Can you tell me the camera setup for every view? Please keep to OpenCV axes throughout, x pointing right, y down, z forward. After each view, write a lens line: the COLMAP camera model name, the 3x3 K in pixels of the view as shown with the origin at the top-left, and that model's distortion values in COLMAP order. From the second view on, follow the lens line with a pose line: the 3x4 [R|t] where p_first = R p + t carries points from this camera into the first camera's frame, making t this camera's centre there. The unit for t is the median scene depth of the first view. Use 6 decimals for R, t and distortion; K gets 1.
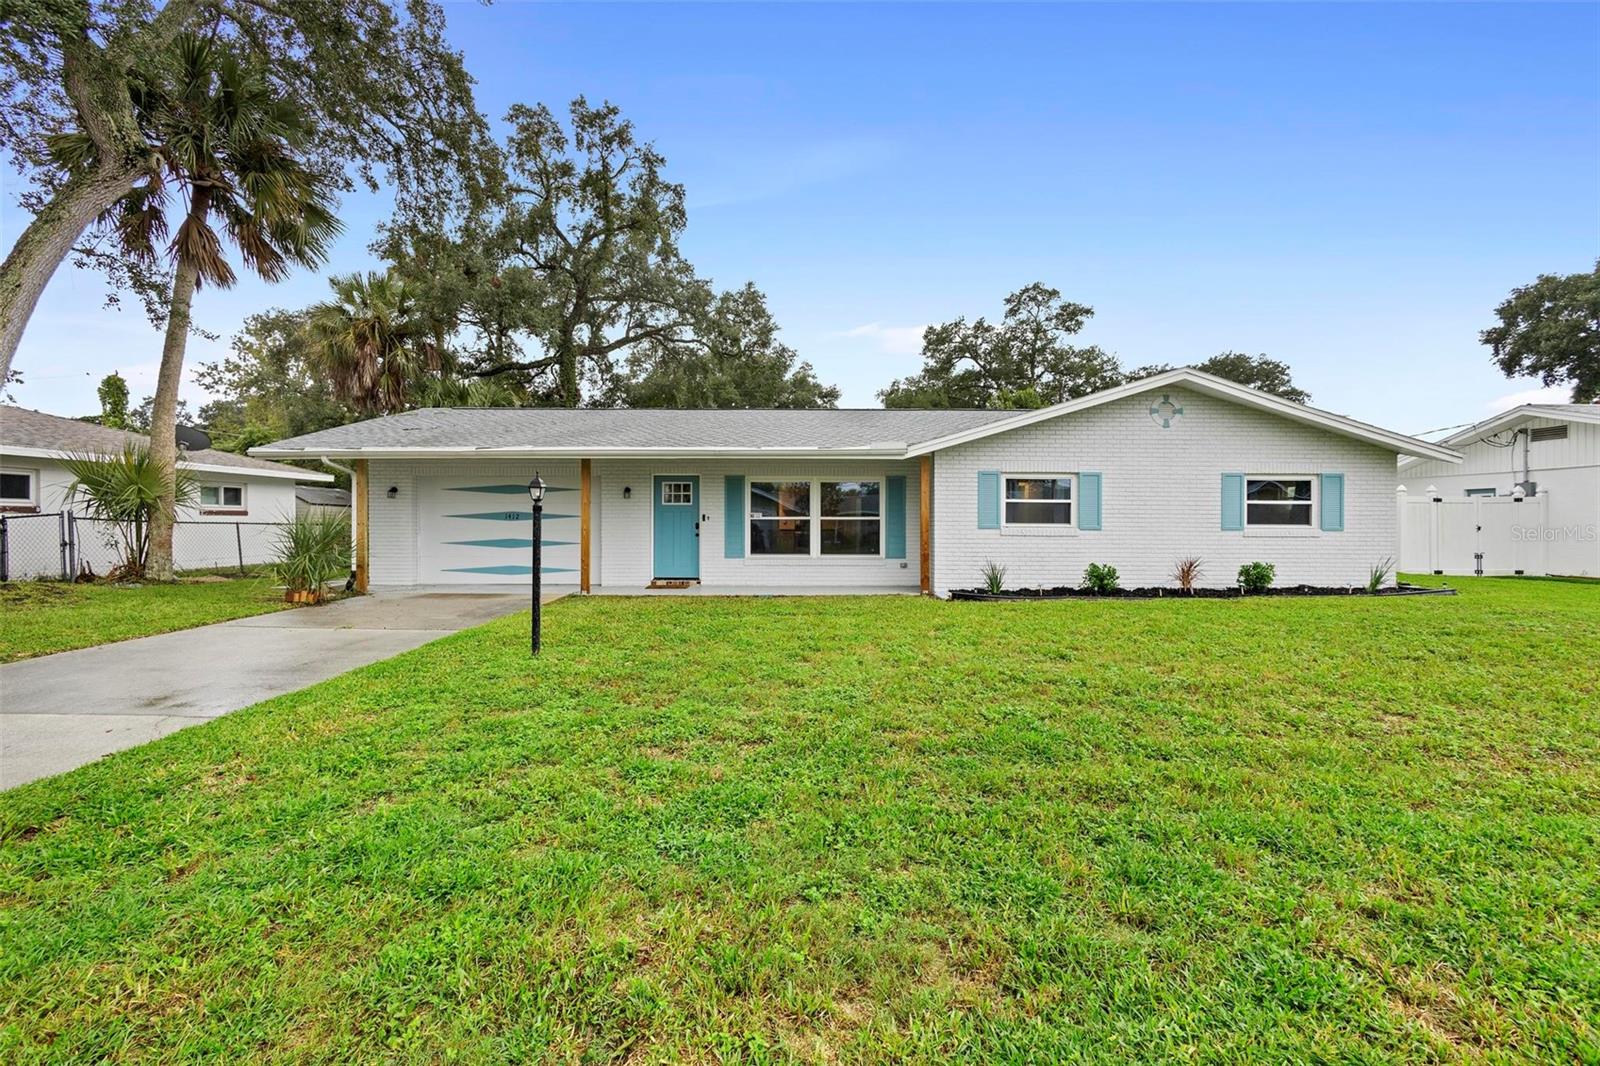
lens RADIAL K [[682.5, 0, 800.0], [0, 682.5, 533.0], [0, 0, 1]] dist [-0.003536, -0.000013]
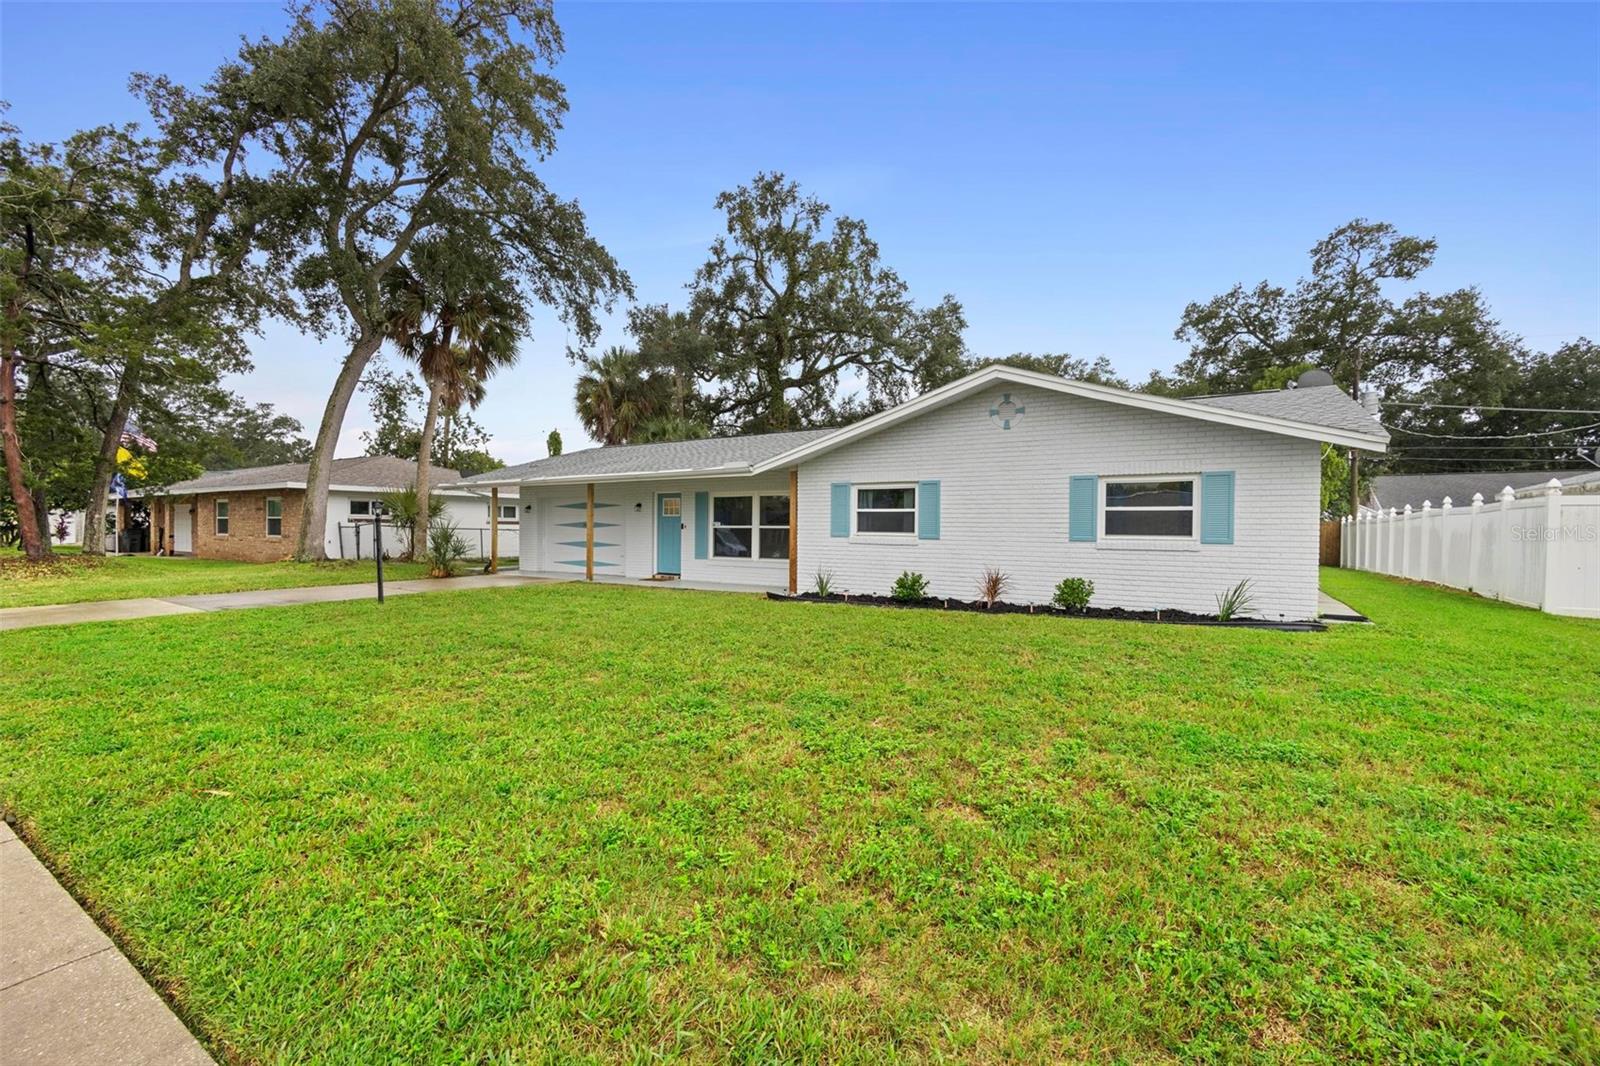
lens RADIAL K [[719.8, 0, 853.1], [0, 719.8, 544.4], [0, 0, 1]] dist [-0.002113, -0.000083]
pose [[0.835916, 0.015648, -0.548635, 0.834449], [-0.016264, 0.999861, 0.003738, 0.000887], [0.548617, 0.005799, 0.836054, 0.066396]]
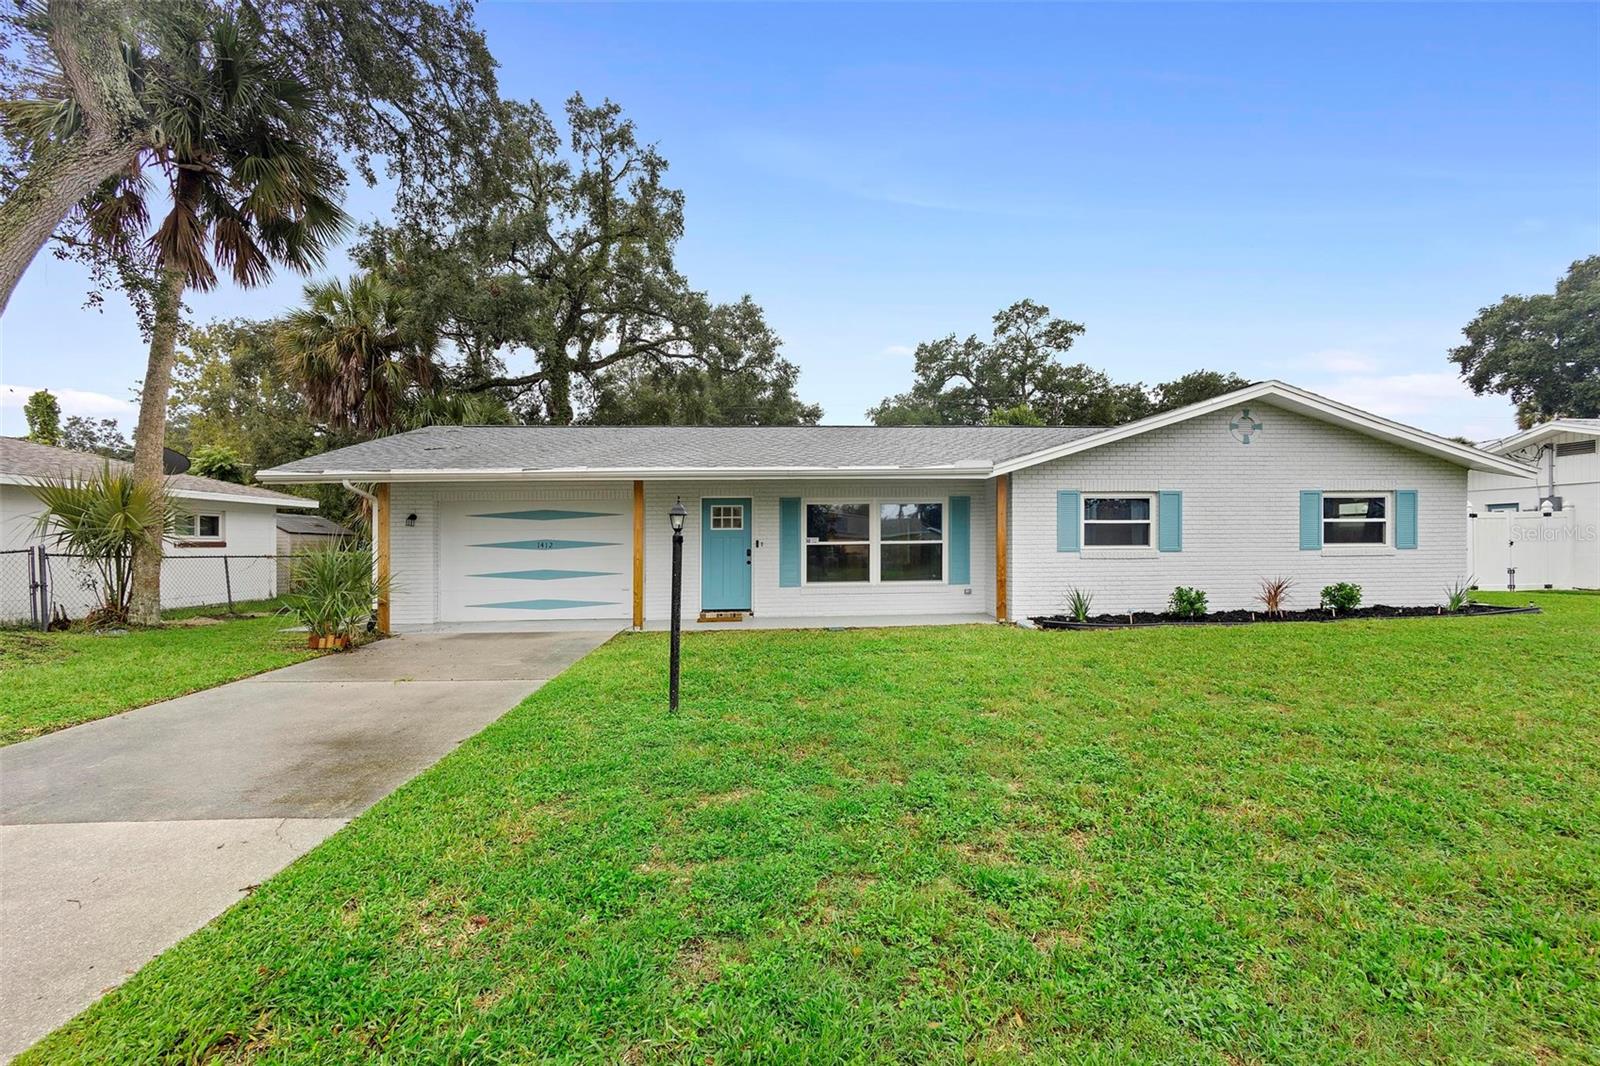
lens RADIAL K [[686.9, 0, 790.8], [0, 686.9, 551.5], [0, 0, 1]] dist [-0.002529, -0.000700]
pose [[0.998147, -0.013795, 0.059258, -0.148446], [0.014004, 0.999897, -0.003103, -0.008283], [-0.059210, 0.003927, 0.998238, 0.070964]]
